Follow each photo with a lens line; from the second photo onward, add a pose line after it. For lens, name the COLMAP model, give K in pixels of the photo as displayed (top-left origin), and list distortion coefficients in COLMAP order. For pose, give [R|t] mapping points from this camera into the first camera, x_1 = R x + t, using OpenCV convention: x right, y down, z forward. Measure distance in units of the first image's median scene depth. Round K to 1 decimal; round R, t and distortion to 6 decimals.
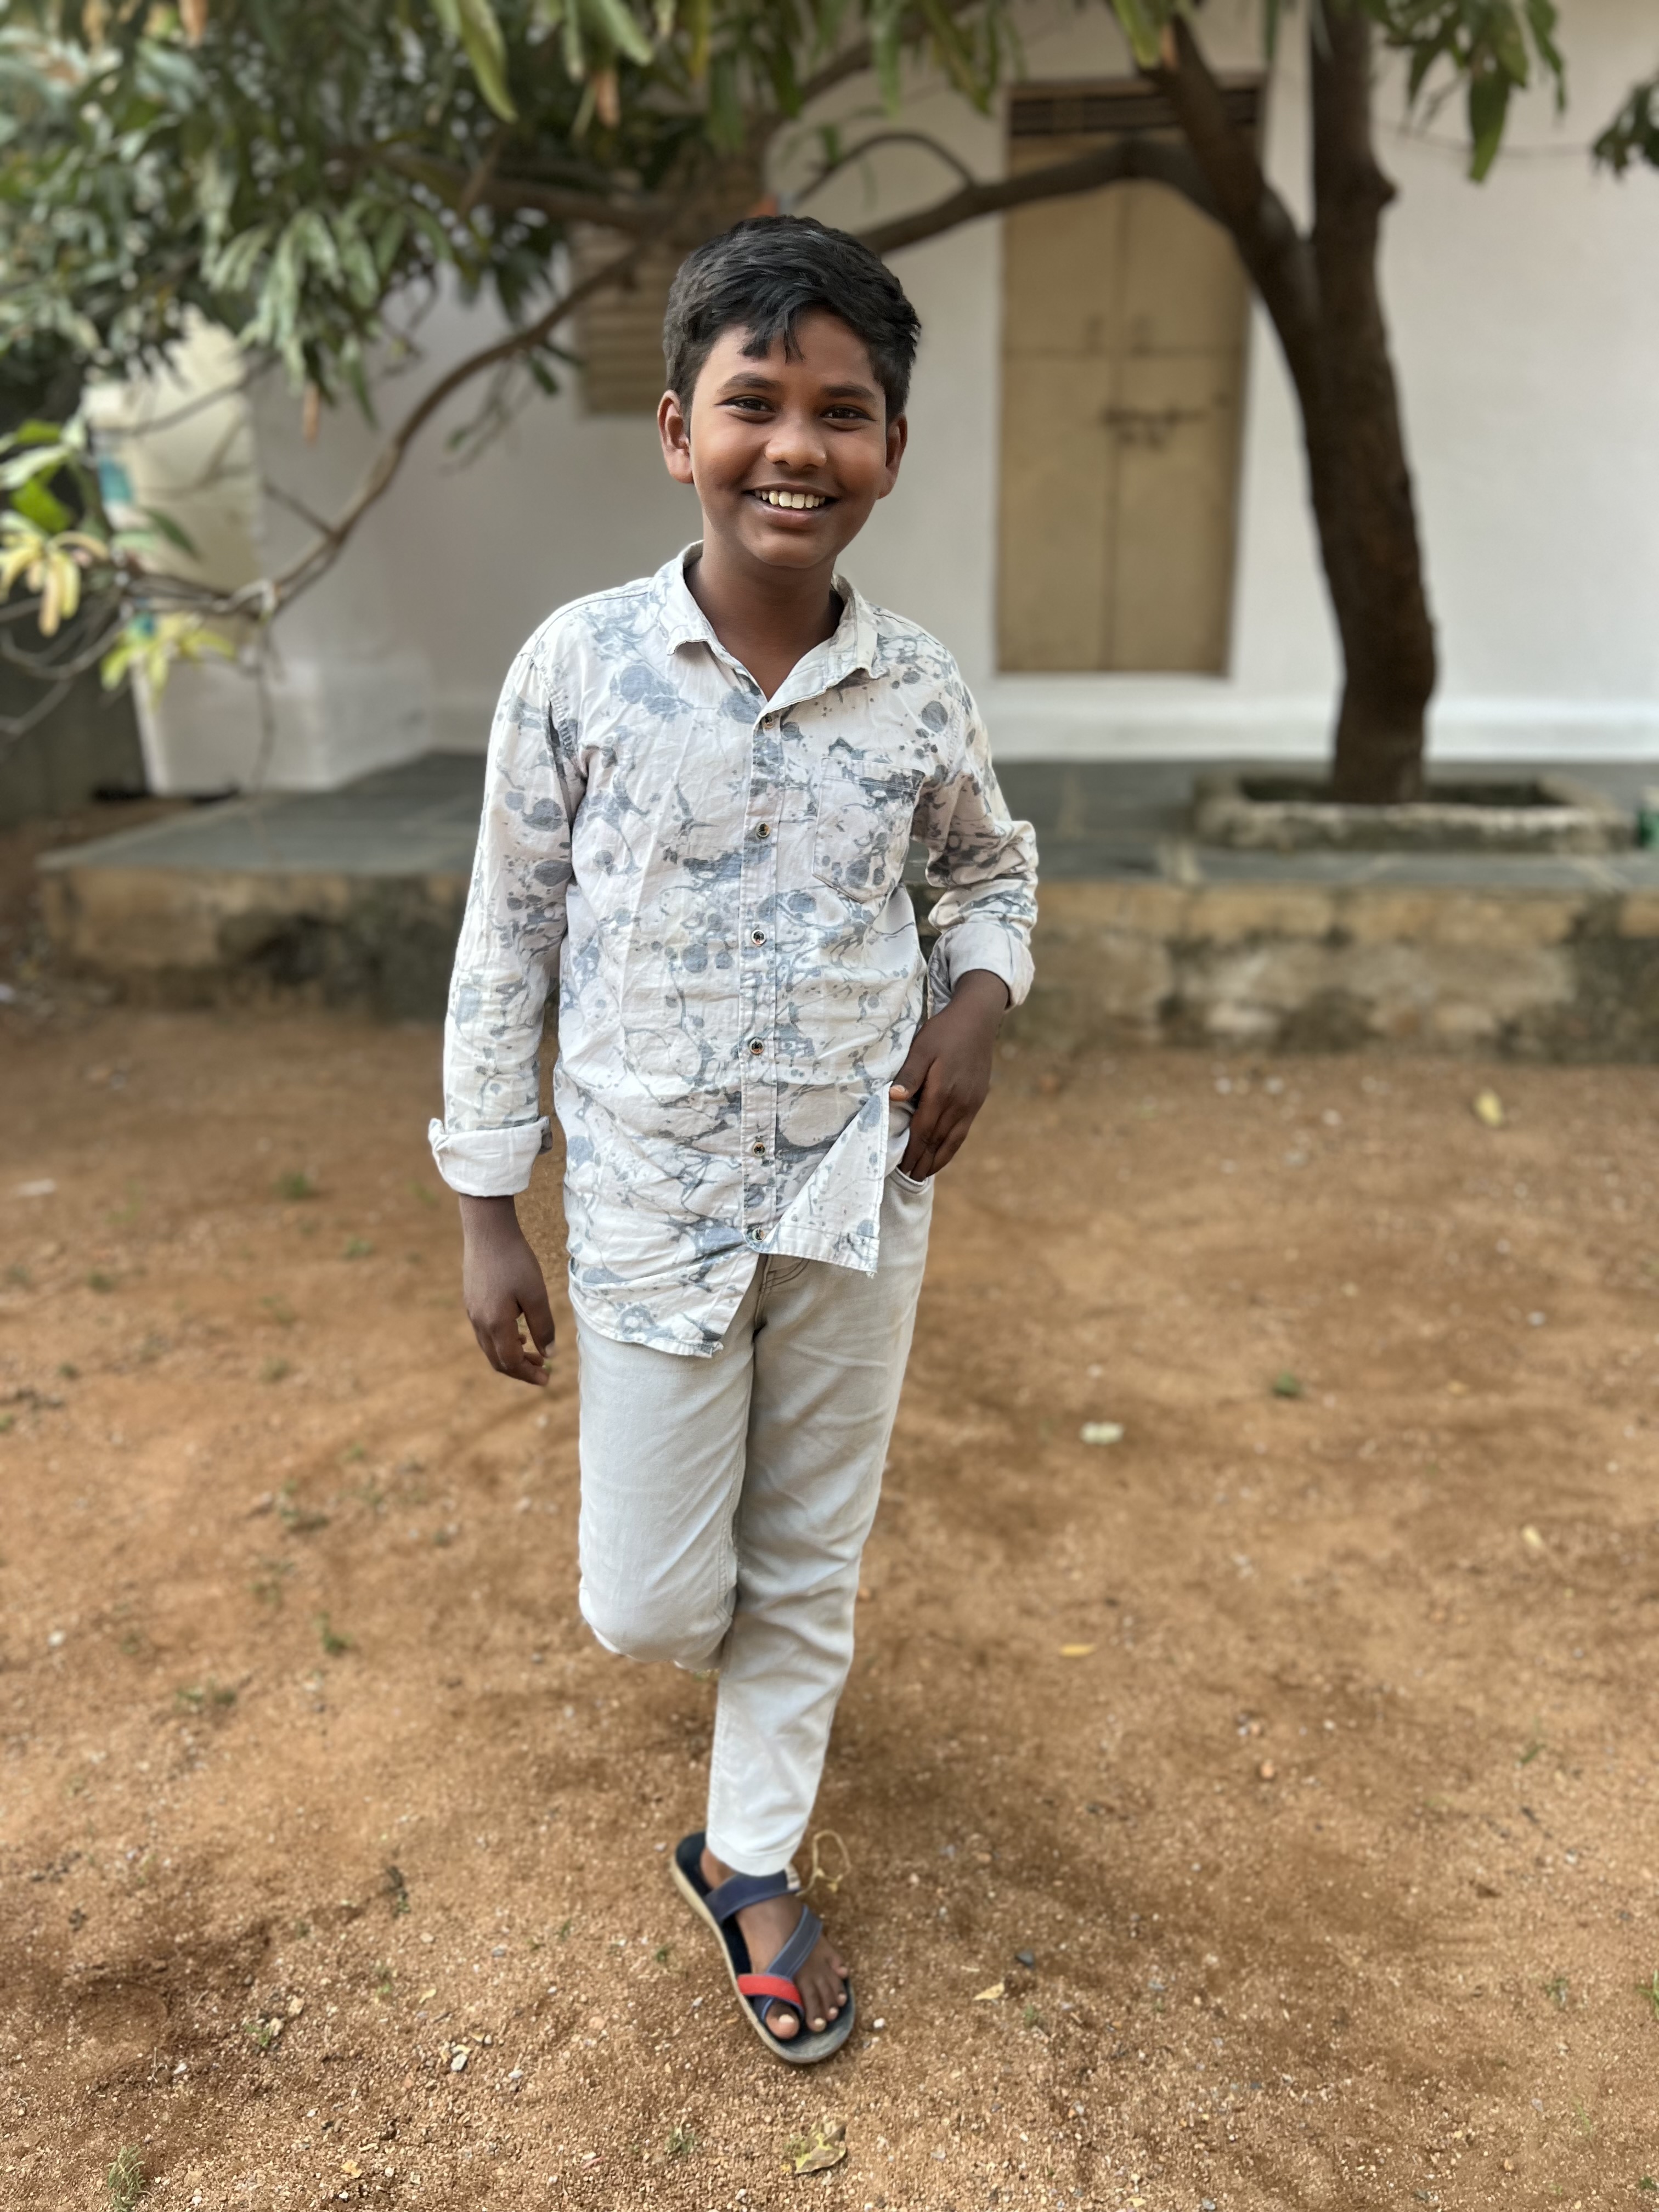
lens RADIAL K [[1666.0, 0, 829.5], [0, 1666.0, 1106.0], [0, 0, 1]] dist [0.002827, -0.005455]
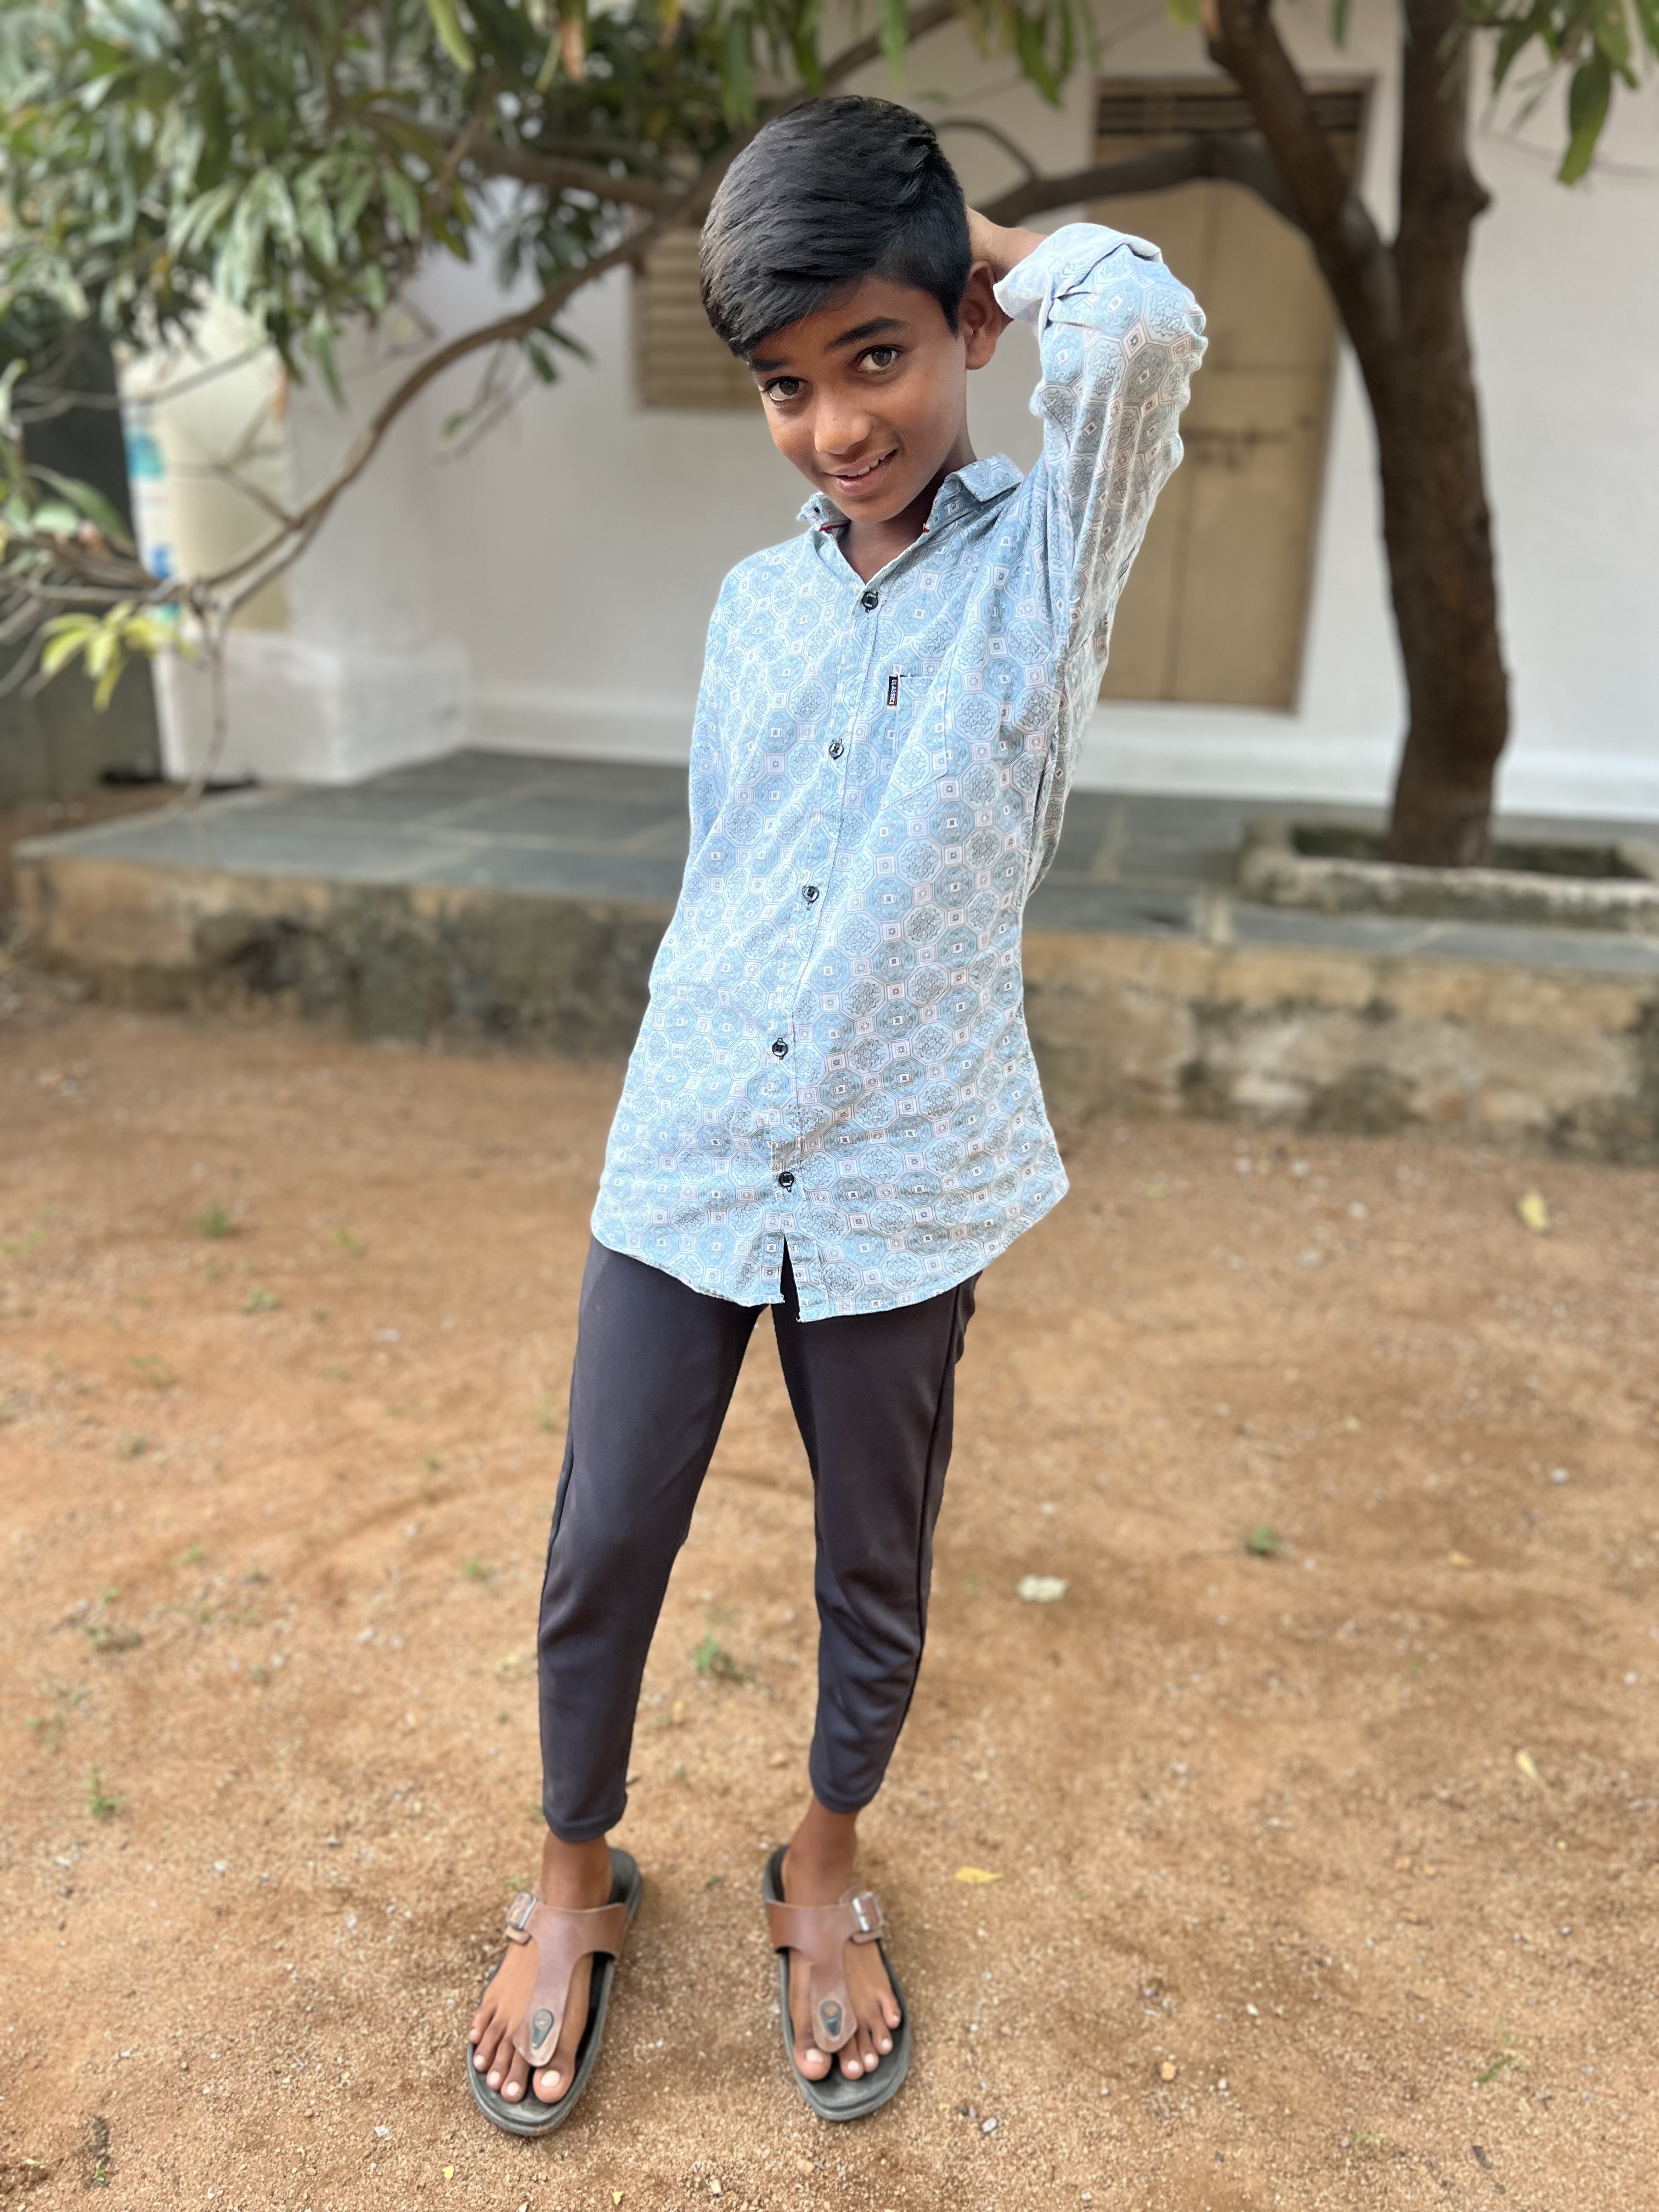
lens RADIAL K [[1656.5, 0, 829.5], [0, 1656.5, 1106.0], [0, 0, 1]] dist [0.006650, -0.018625]
pose [[0.997244, 0.060840, -0.042464, 0.058771], [-0.060863, 0.998146, 0.000767, -0.040337], [0.042432, 0.001820, 0.999098, 0.098813]]
